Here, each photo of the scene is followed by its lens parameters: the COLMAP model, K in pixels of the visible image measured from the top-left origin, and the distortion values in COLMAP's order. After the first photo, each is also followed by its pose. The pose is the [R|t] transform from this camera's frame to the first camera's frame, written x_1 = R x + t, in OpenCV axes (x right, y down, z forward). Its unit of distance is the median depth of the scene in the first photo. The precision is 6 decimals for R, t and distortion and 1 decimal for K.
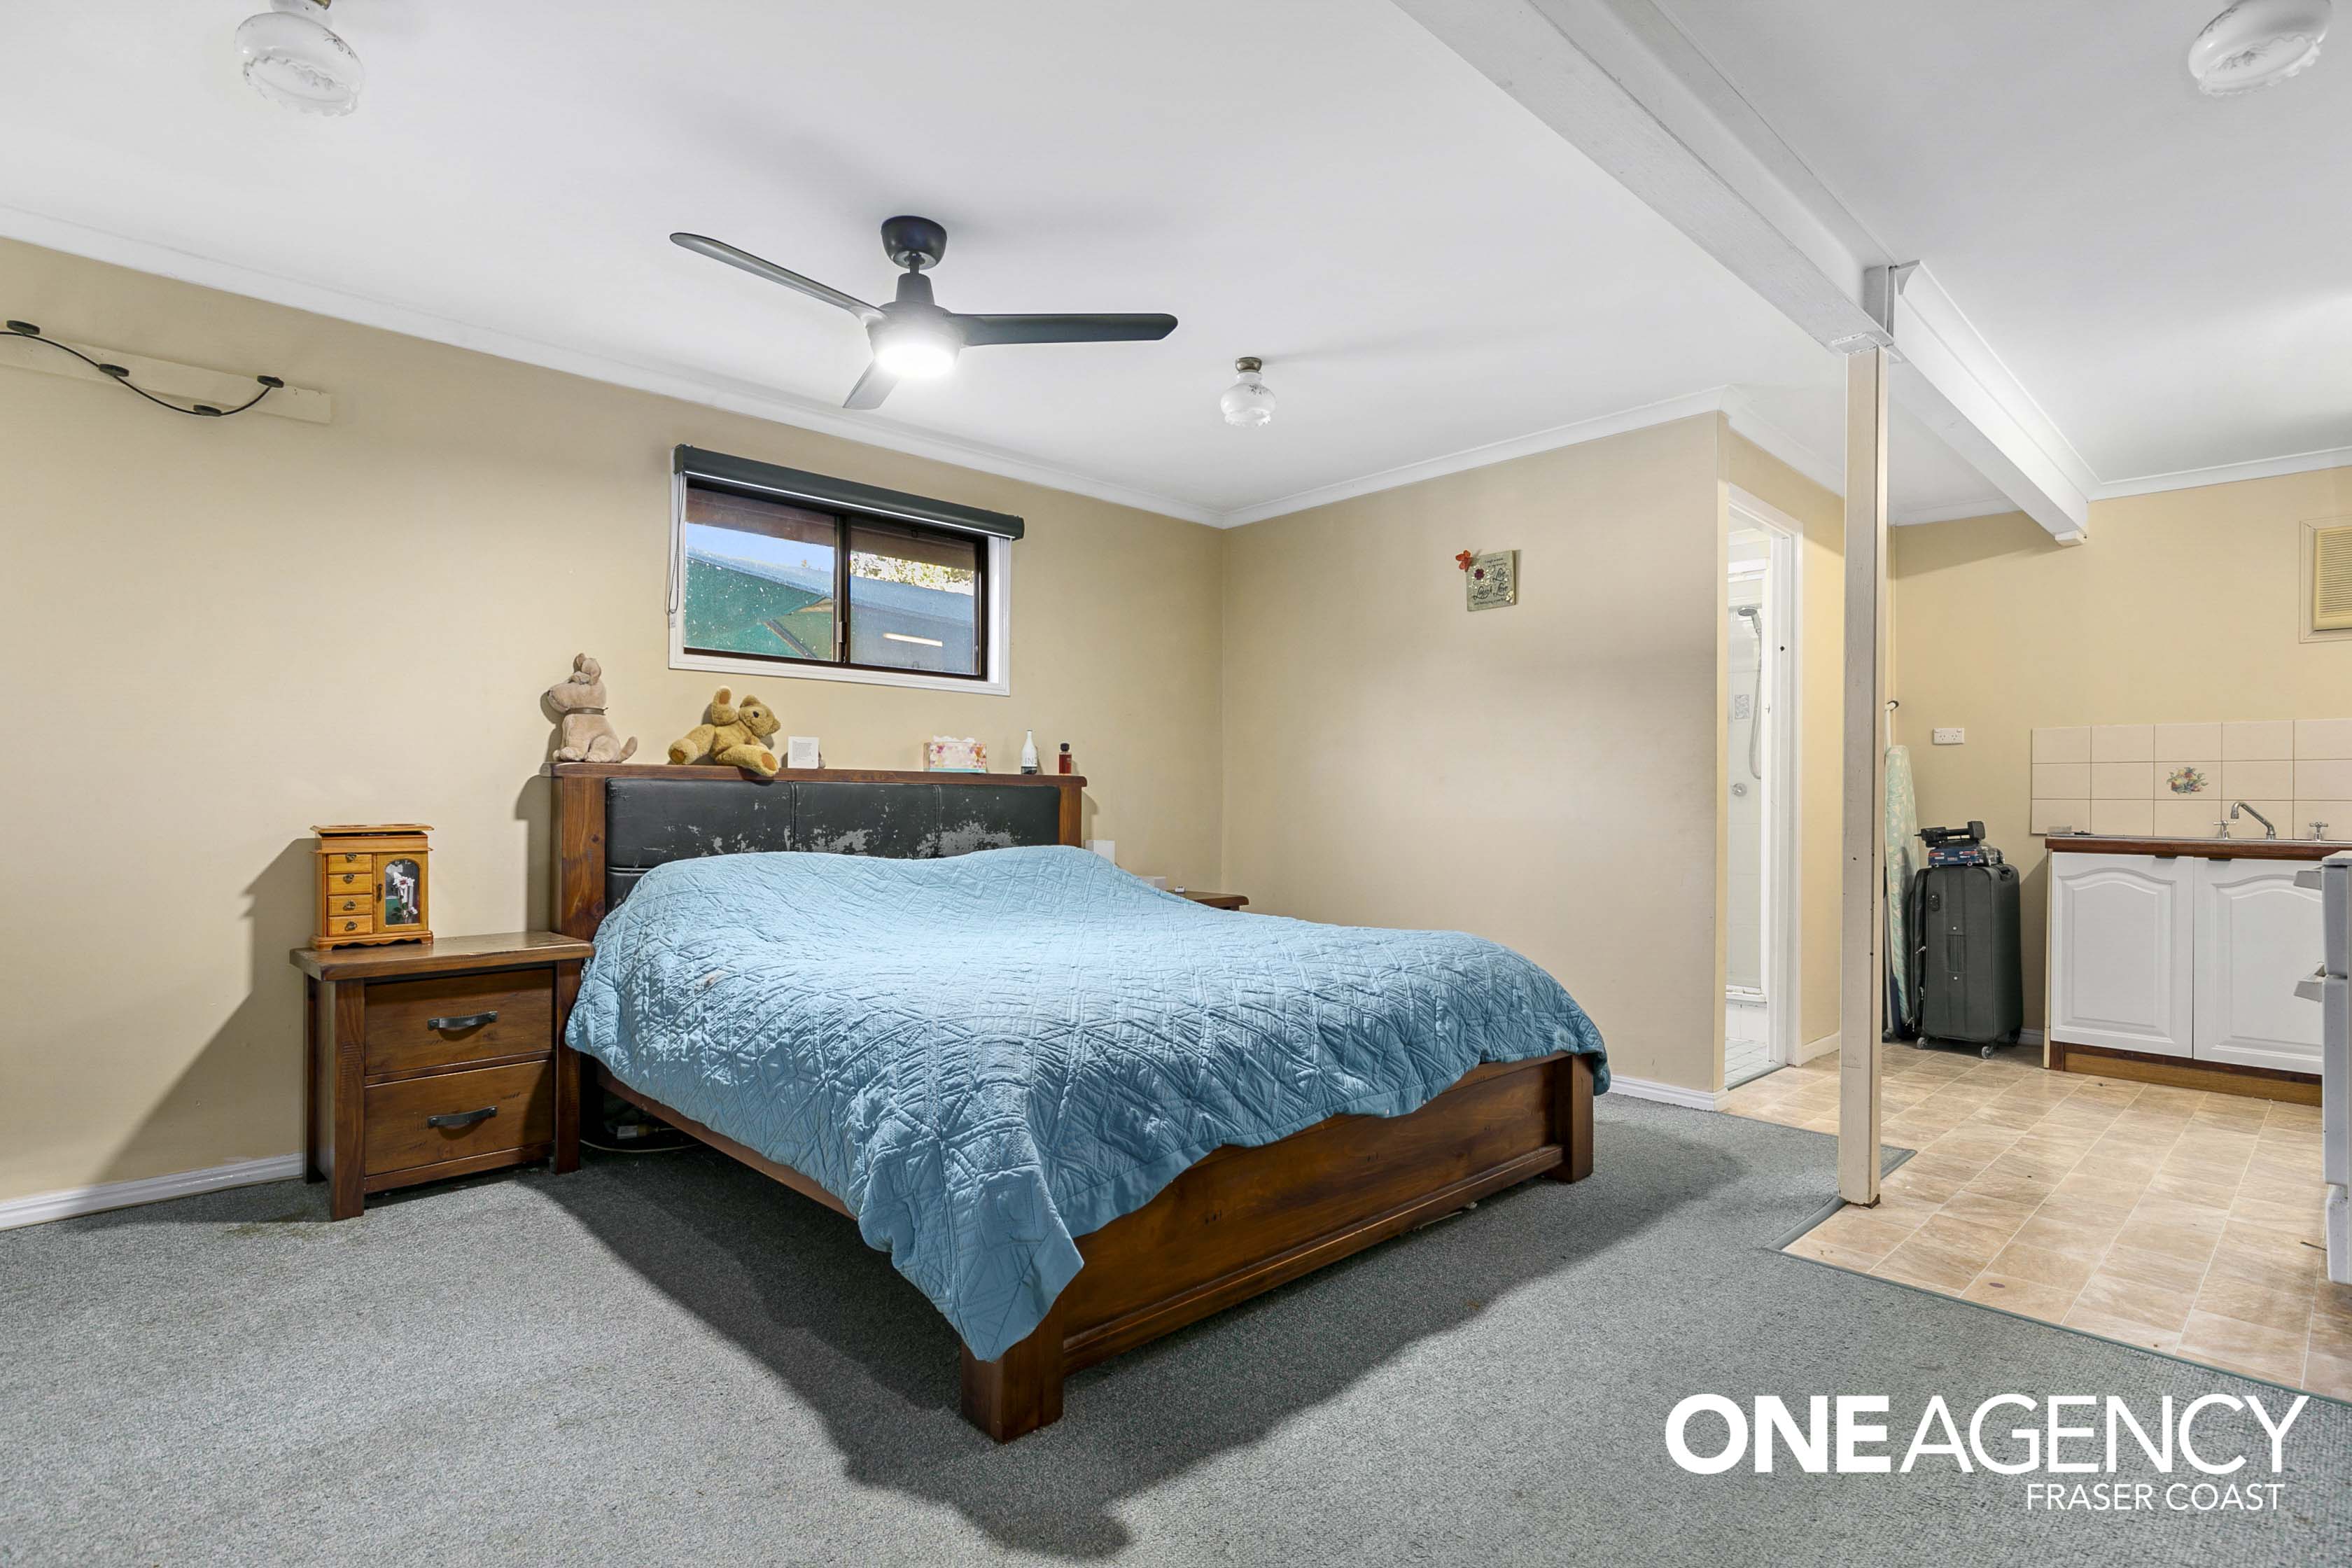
lens RADIAL K [[1158.1, 0, 1185.3], [0, 1158.1, 800.7], [0, 0, 1]] dist [0.004813, 0.000693]
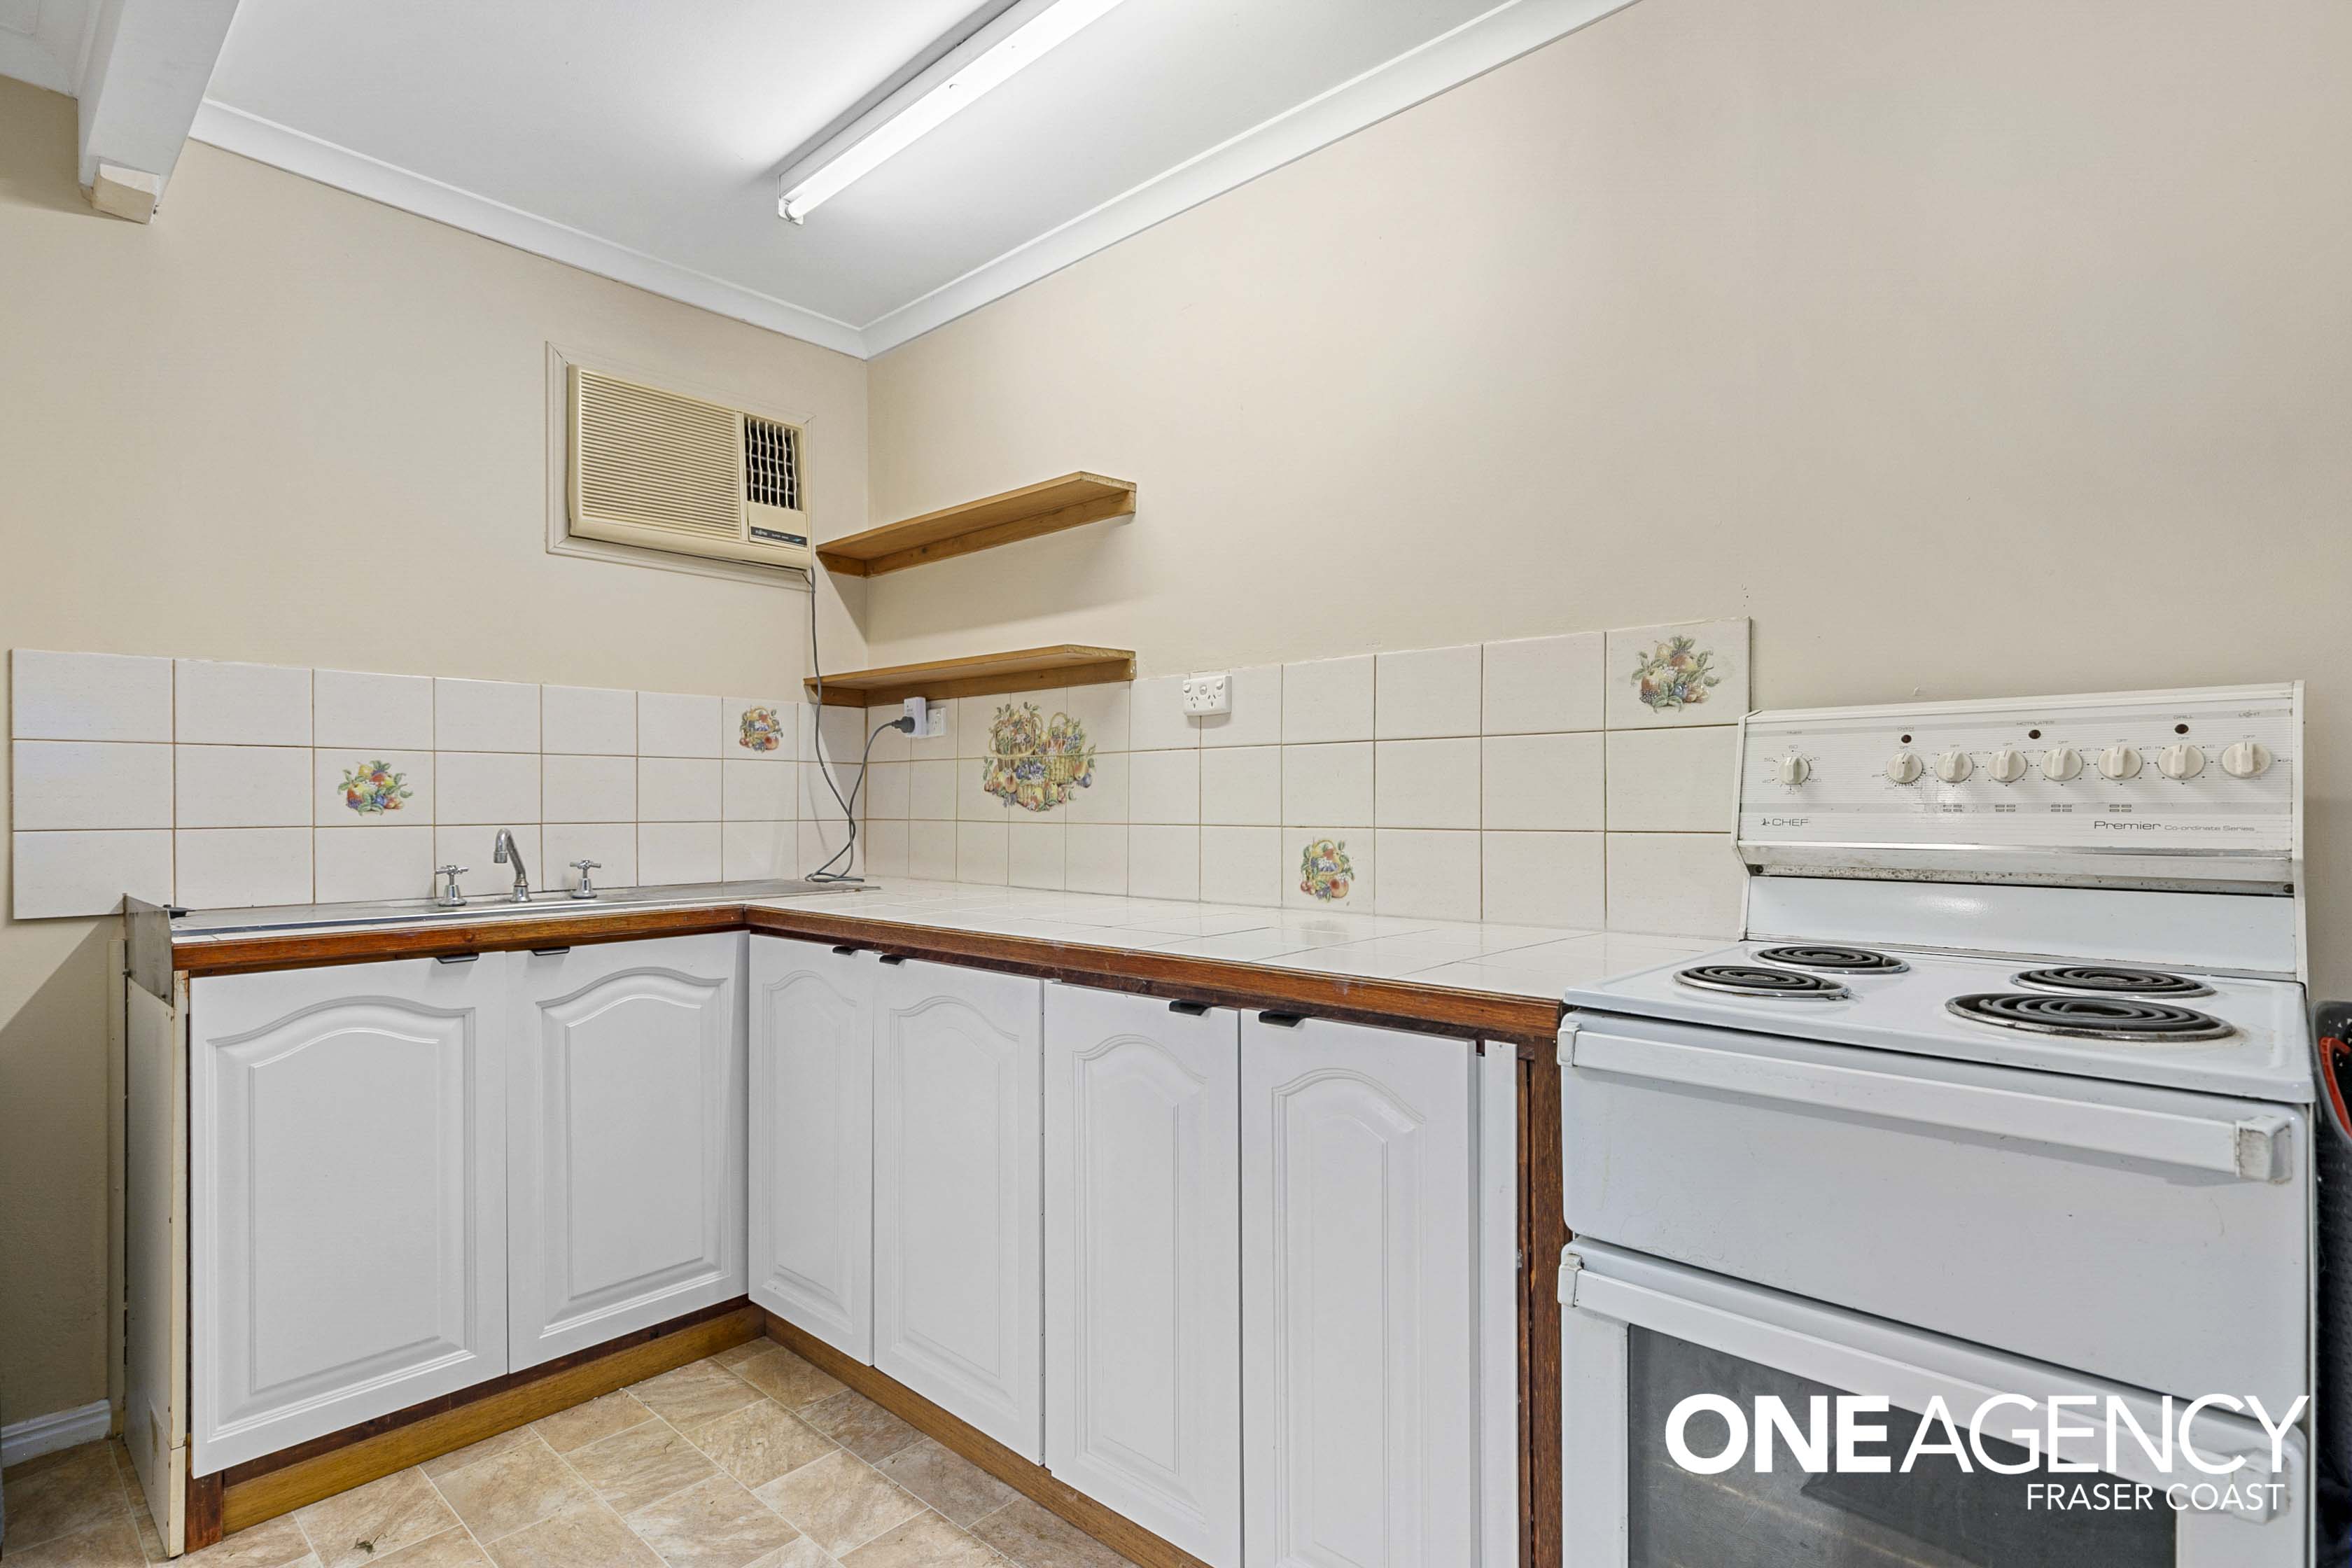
lens RADIAL K [[1158.1, 0, 1184.6], [0, 1158.1, 798.0], [0, 0, 1]] dist [0.004813, 0.000693]
pose [[-0.076221, -0.008629, 0.997054, 0.348798], [-0.004149, 0.999957, 0.008337, -0.018815], [-0.997082, -0.003501, -0.076254, 0.713853]]
